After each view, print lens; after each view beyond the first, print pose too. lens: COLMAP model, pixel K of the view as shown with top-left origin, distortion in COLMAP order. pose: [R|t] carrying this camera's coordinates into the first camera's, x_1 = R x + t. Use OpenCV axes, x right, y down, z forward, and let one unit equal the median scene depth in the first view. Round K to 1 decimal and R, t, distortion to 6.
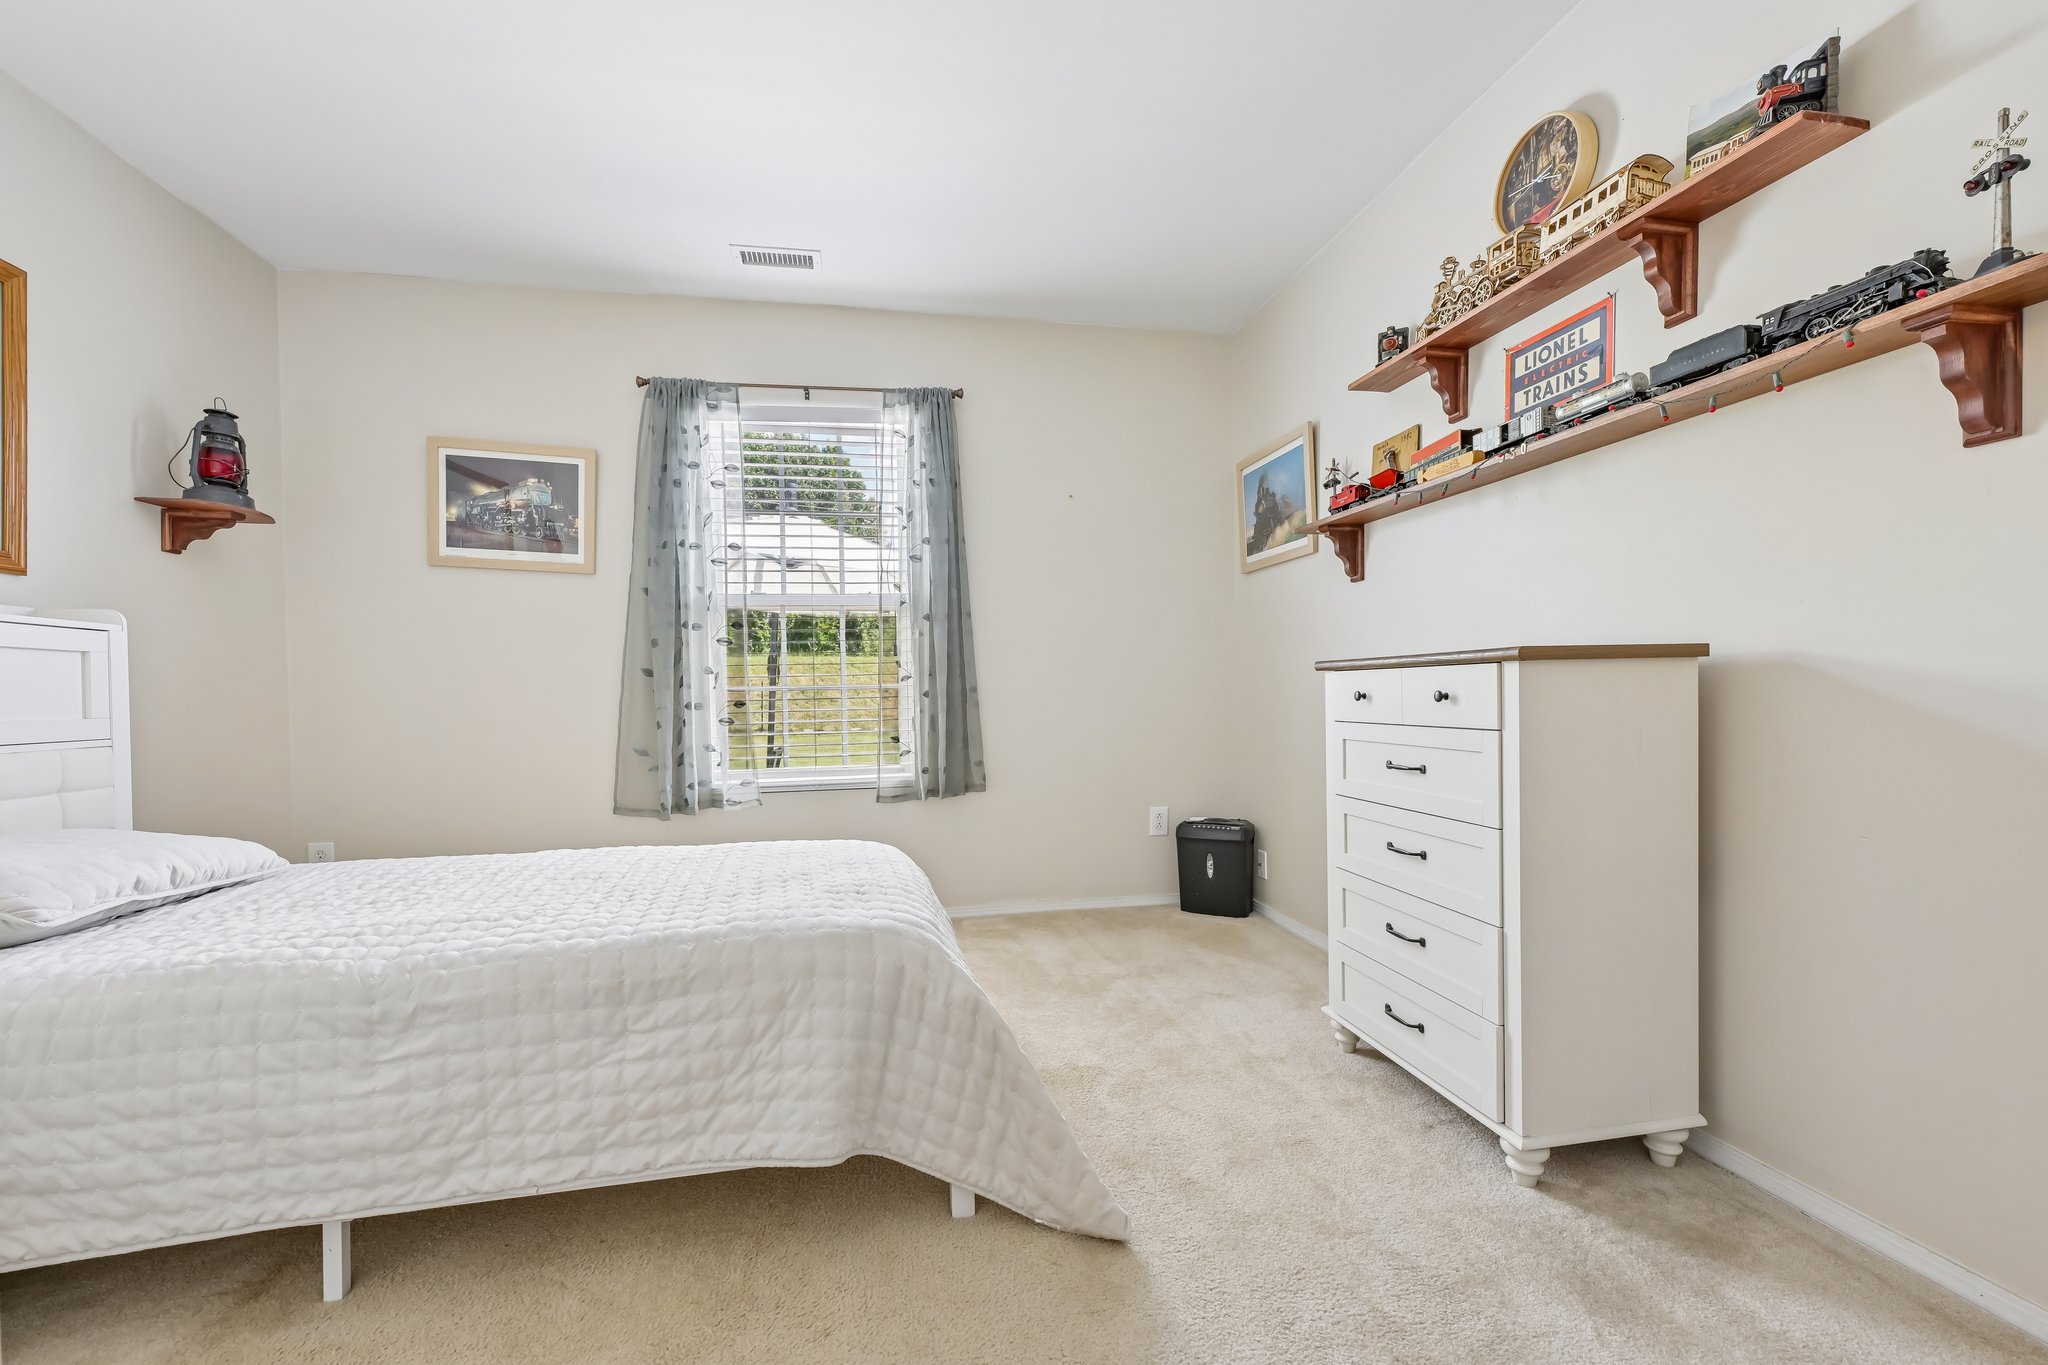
lens RADIAL K [[815.8, 0, 1029.1], [0, 815.8, 707.8], [0, 0, 1]] dist [-0.000981, -0.000113]
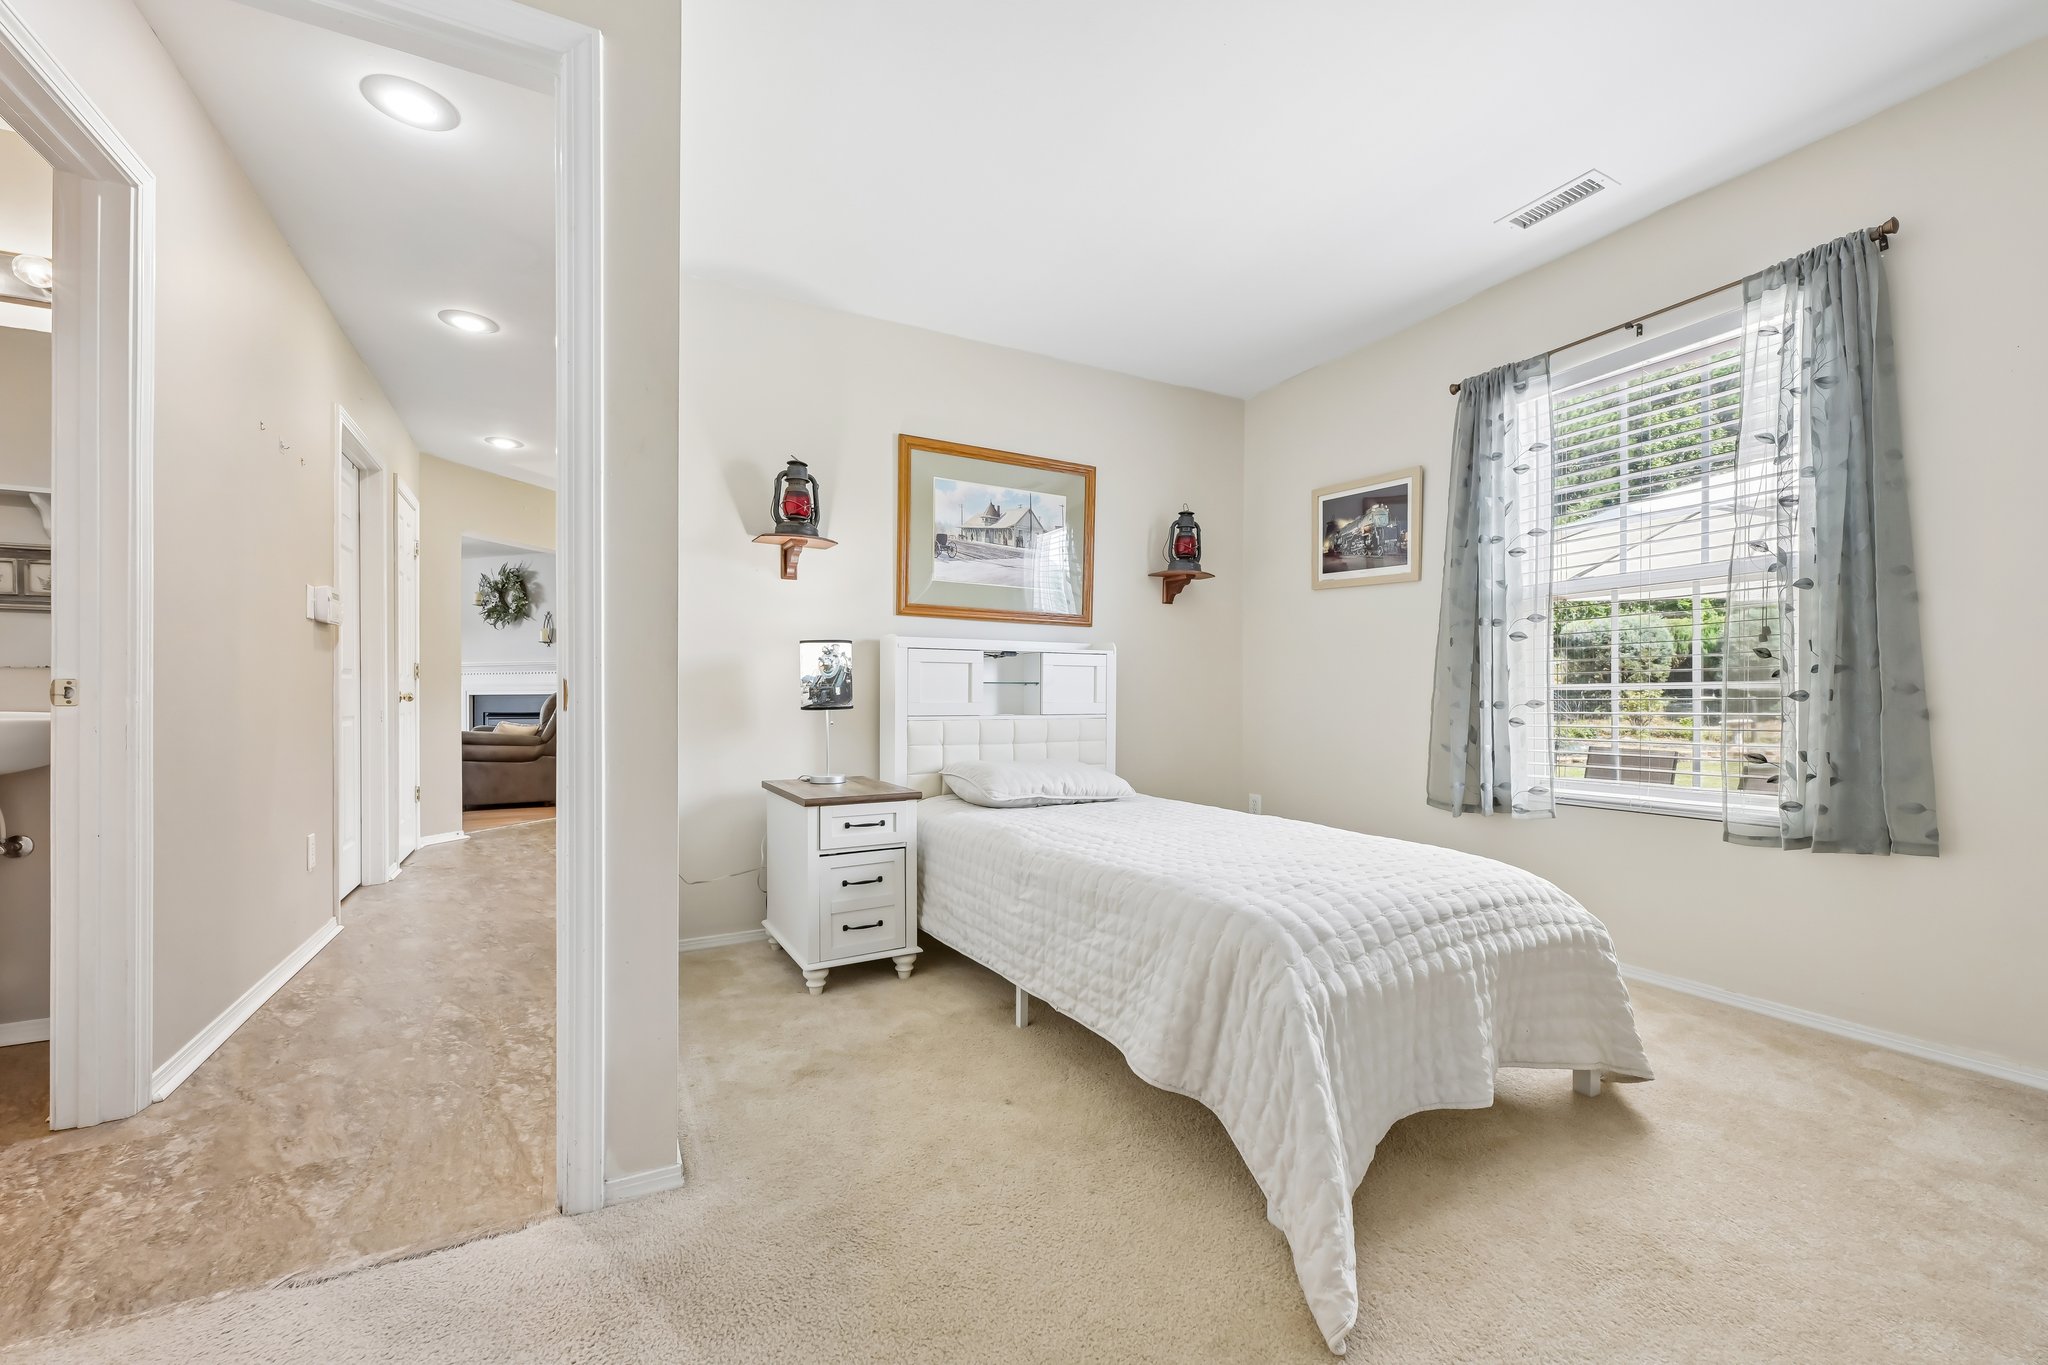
lens RADIAL K [[807.3, 0, 1022.9], [0, 807.3, 691.3], [0, 0, 1]] dist [-0.000523, -0.000313]
pose [[0.306892, 0.008529, -0.951706, 0.334906], [-0.022724, 0.999740, 0.001632, -0.007051], [0.951473, 0.021125, 0.307006, 0.177681]]
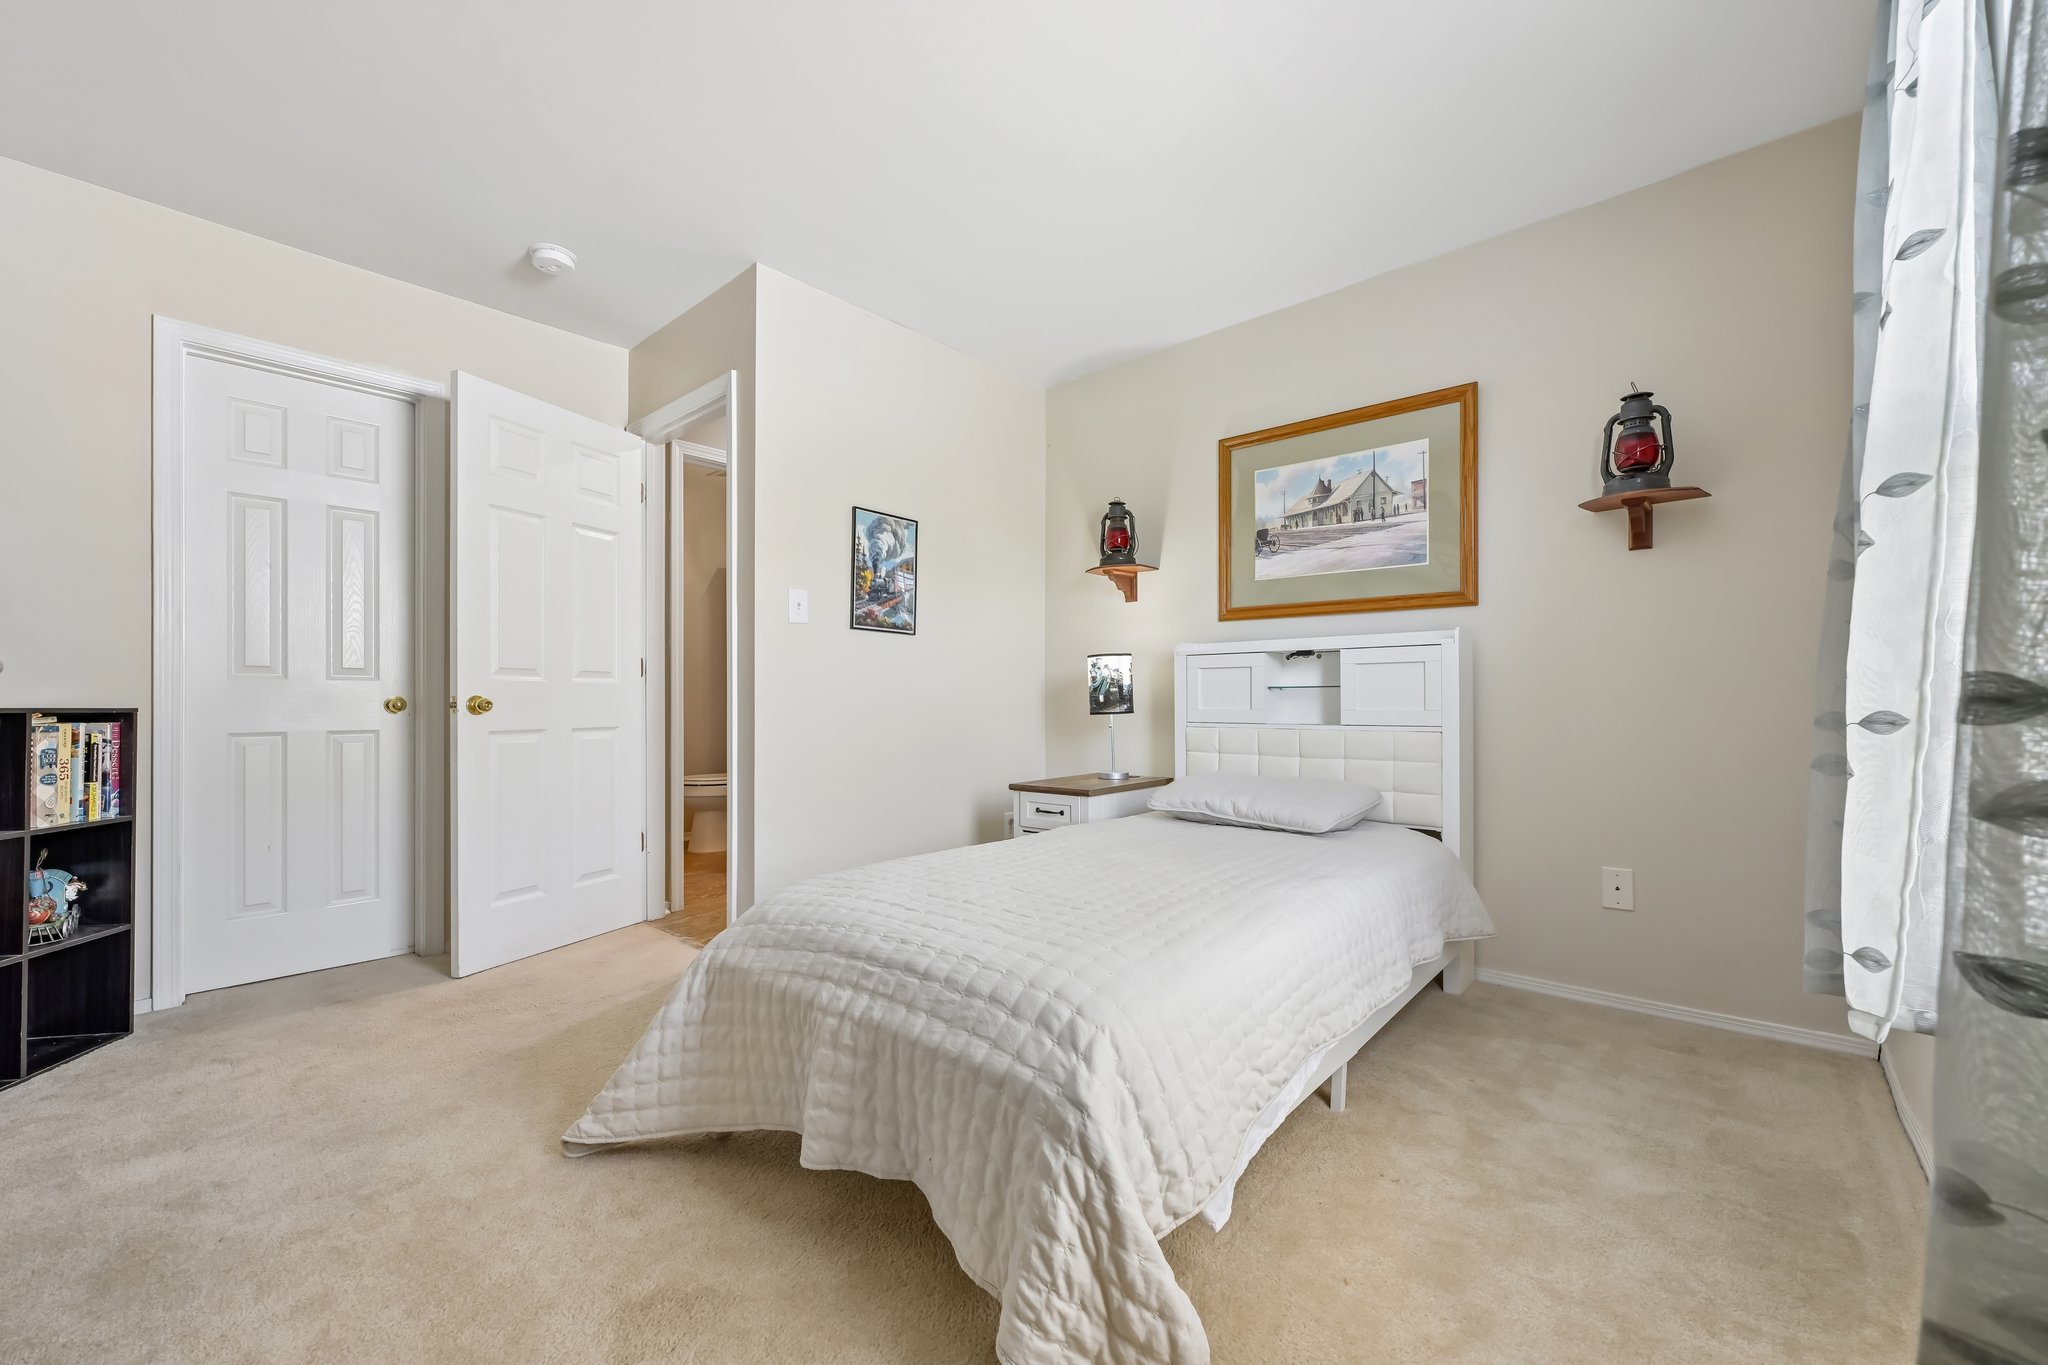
lens RADIAL K [[817.7, 0, 1024.0], [0, 817.7, 682.5], [0, 0, 1]] dist [0.018171, -0.000021]
pose [[-0.782210, 0.009500, -0.622942, 0.148357], [0.006340, 0.999953, 0.007290, -0.030443], [0.622982, 0.001753, -0.782234, 1.029834]]
